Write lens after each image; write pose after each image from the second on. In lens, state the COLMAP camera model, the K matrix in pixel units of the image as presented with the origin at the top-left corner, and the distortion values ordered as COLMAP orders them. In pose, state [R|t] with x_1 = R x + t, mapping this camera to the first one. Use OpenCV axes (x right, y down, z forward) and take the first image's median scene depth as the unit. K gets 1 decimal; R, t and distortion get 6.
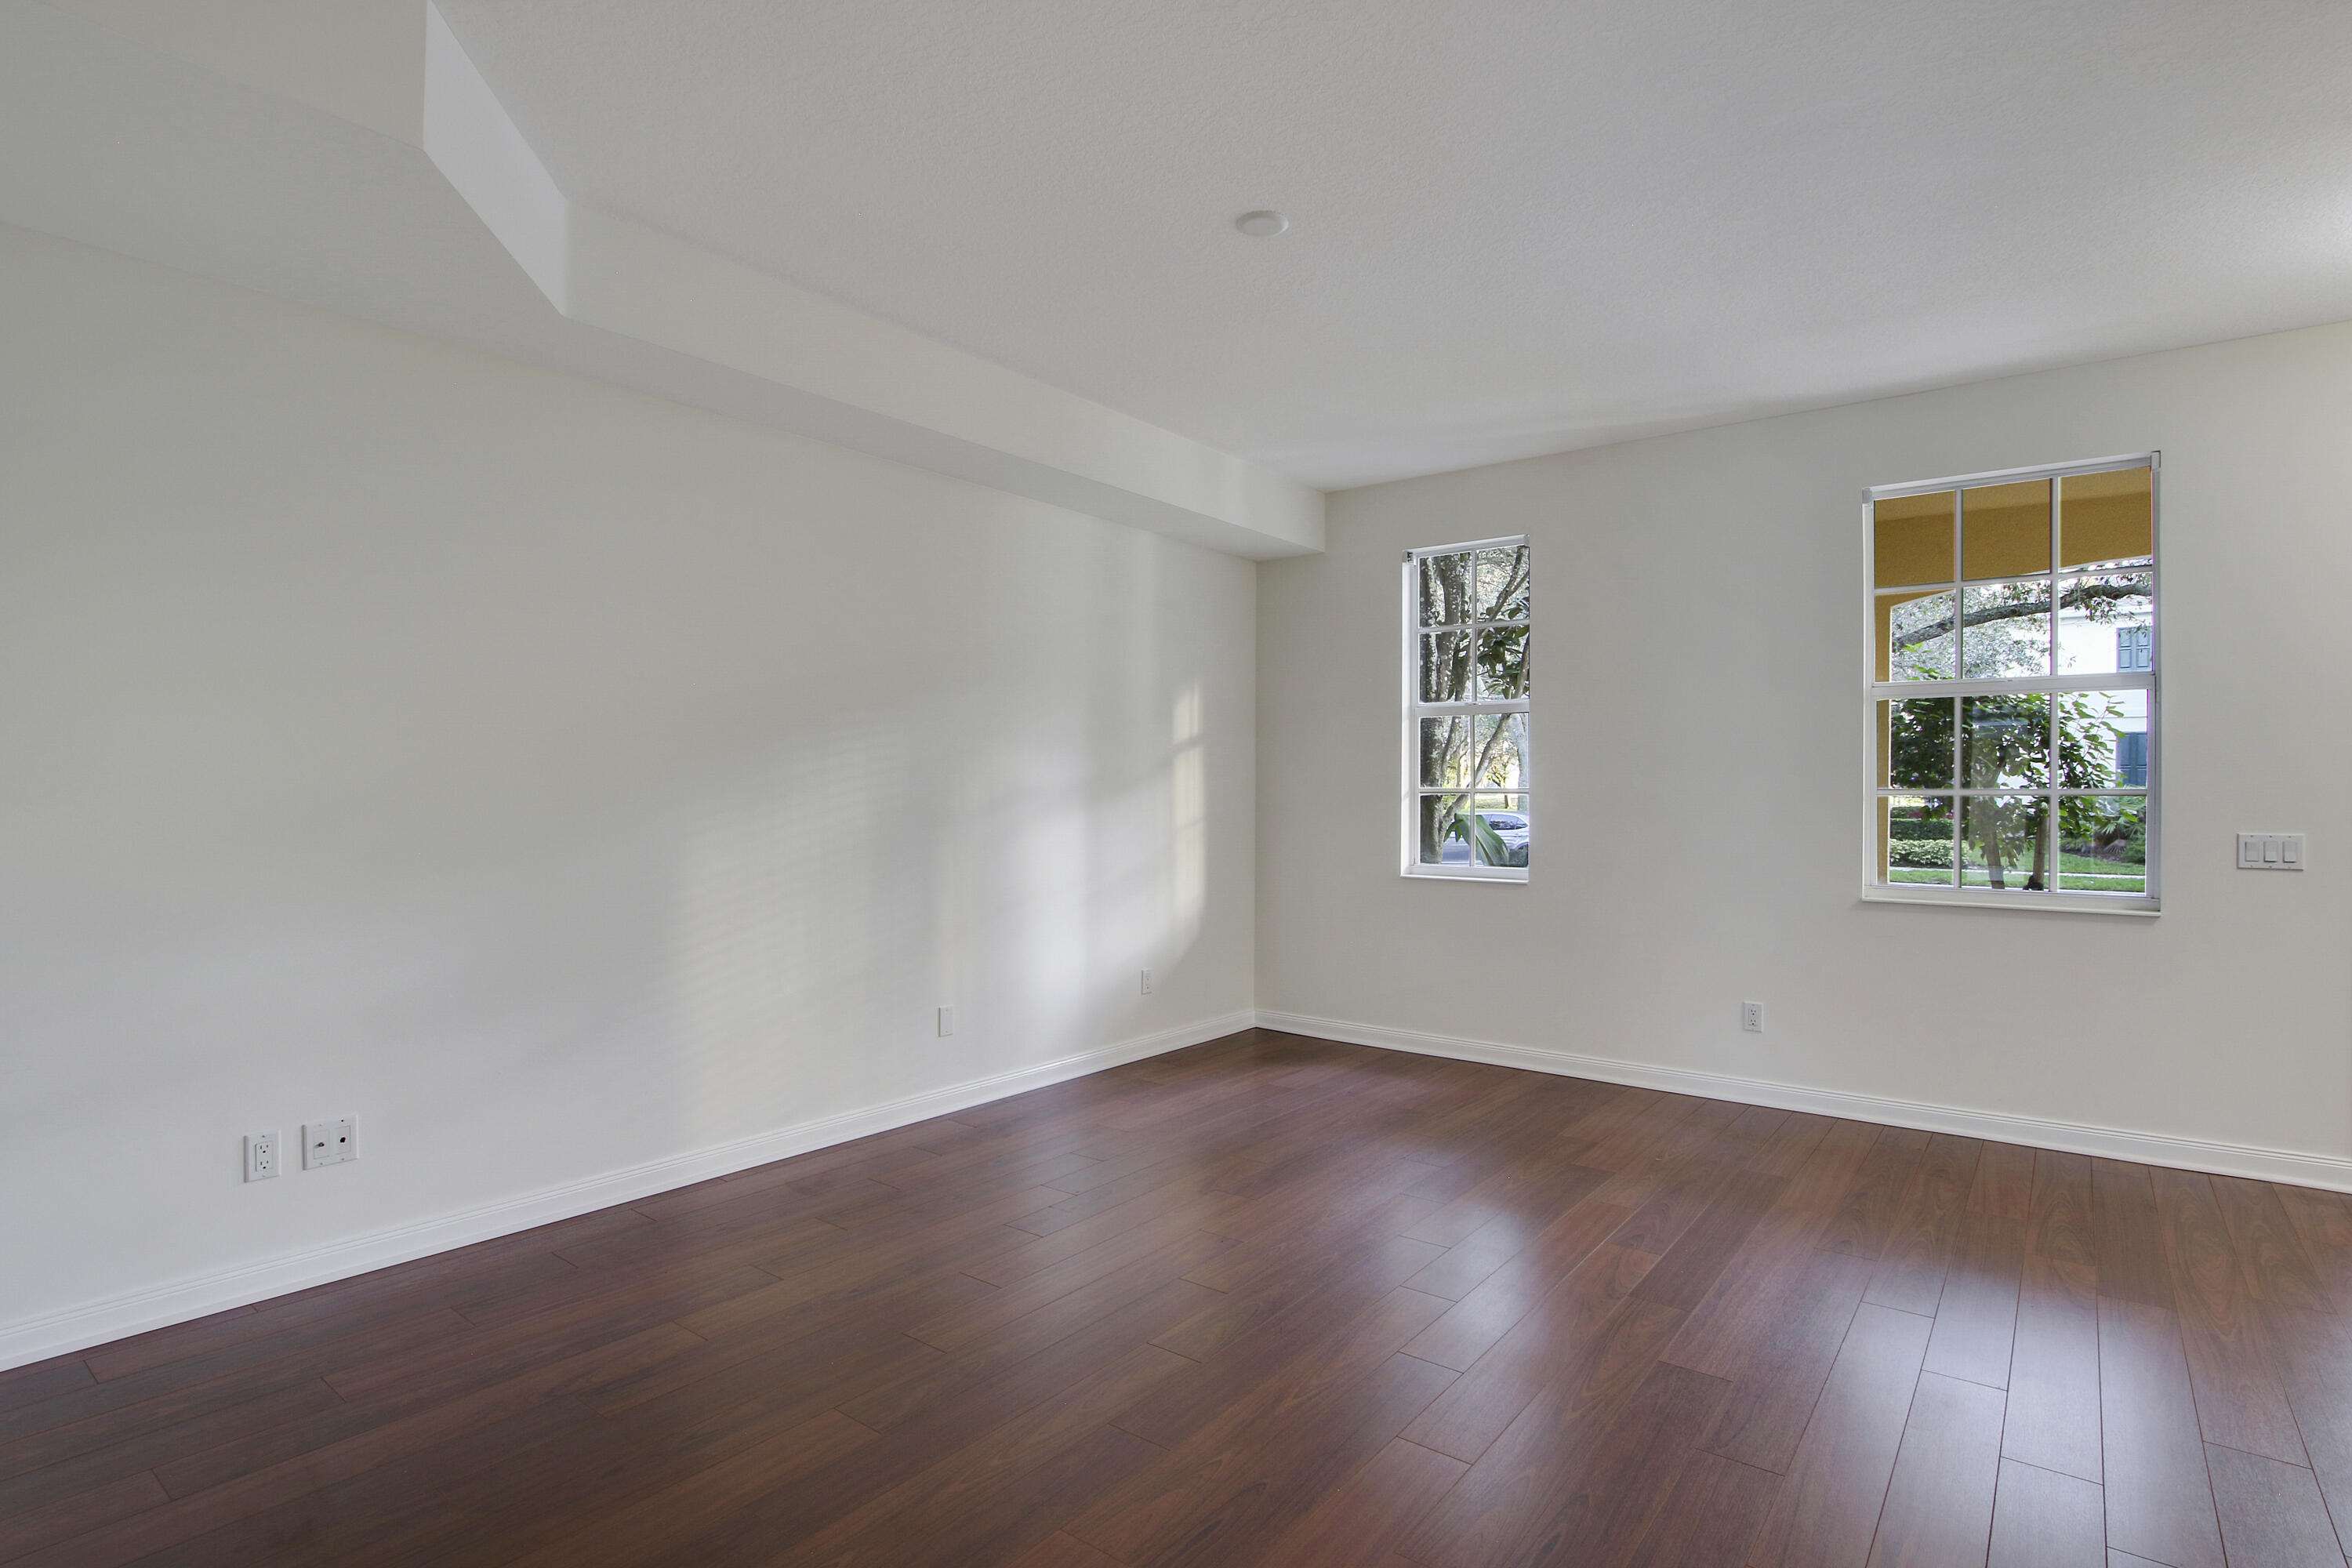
lens RADIAL K [[1174.3, 0, 1200.1], [0, 1174.3, 789.2], [0, 0, 1]] dist [-0.030035, 0.003399]
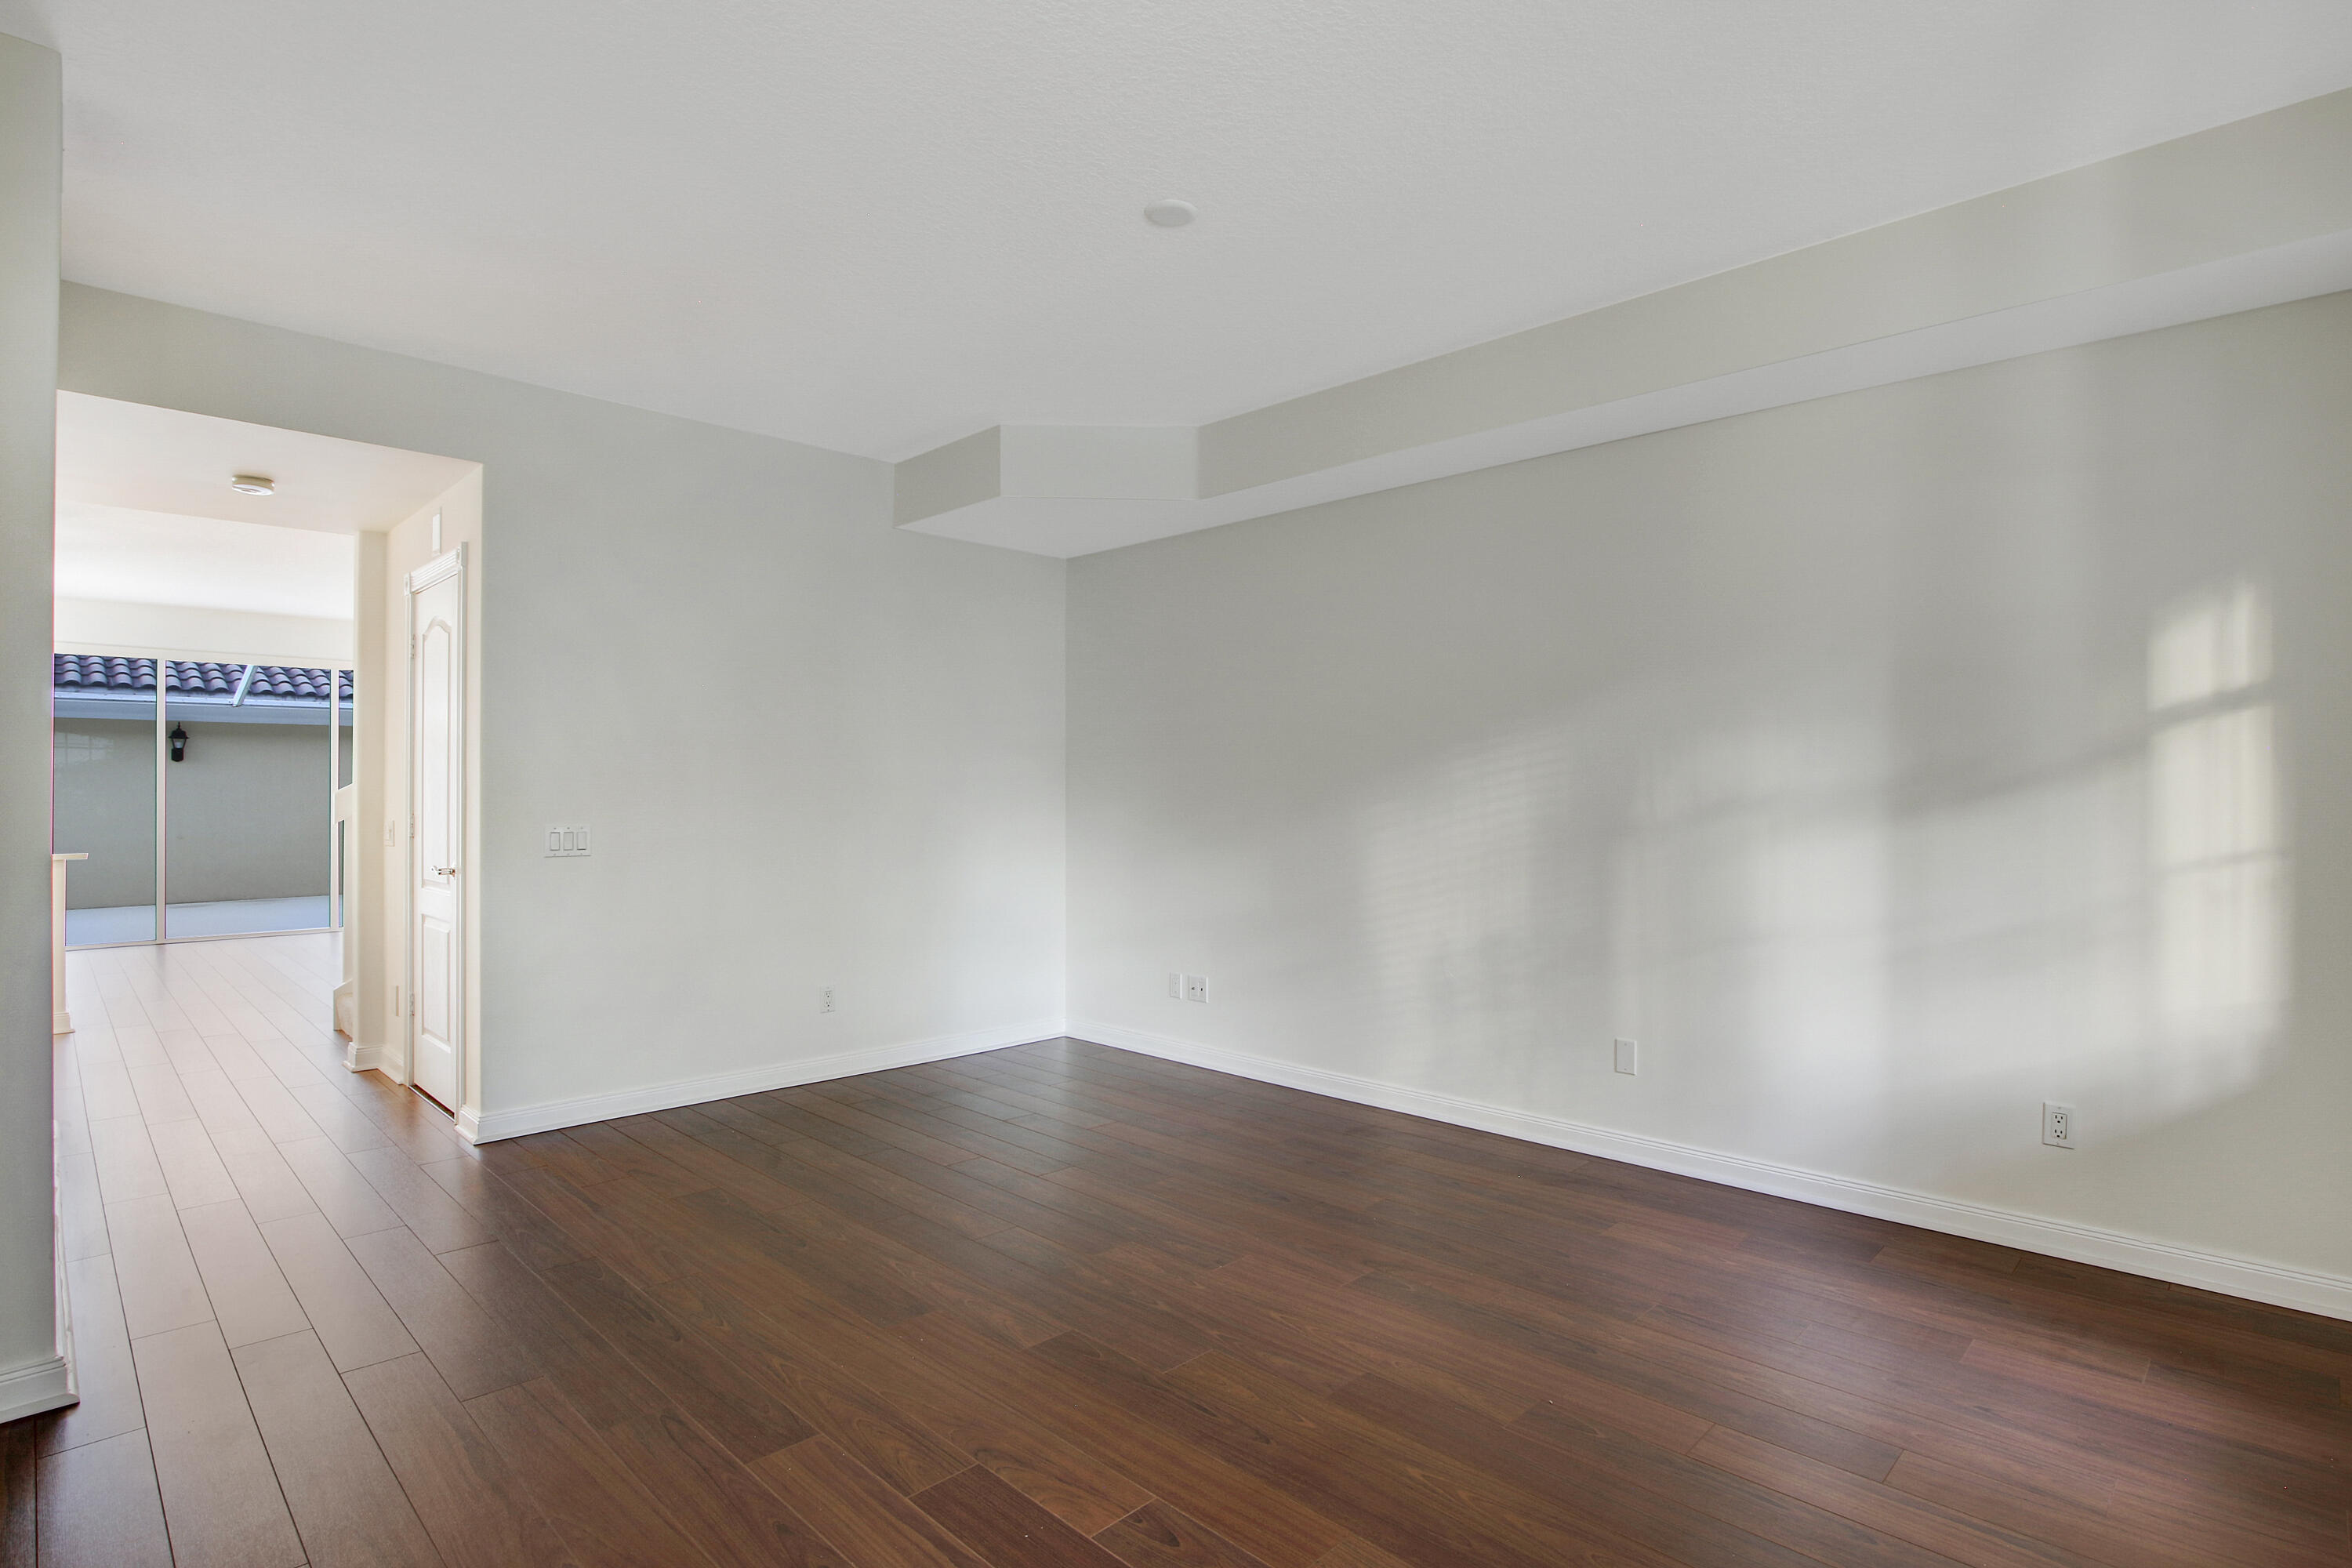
lens RADIAL K [[1174.3, 0, 1187.1], [0, 1174.3, 774.1], [0, 0, 1]] dist [-0.030035, 0.003399]
pose [[-0.134805, -0.027136, -0.990501, 0.716620], [-0.007368, 0.999625, -0.026384, 0.011220], [0.990845, 0.003741, -0.134954, 0.808097]]
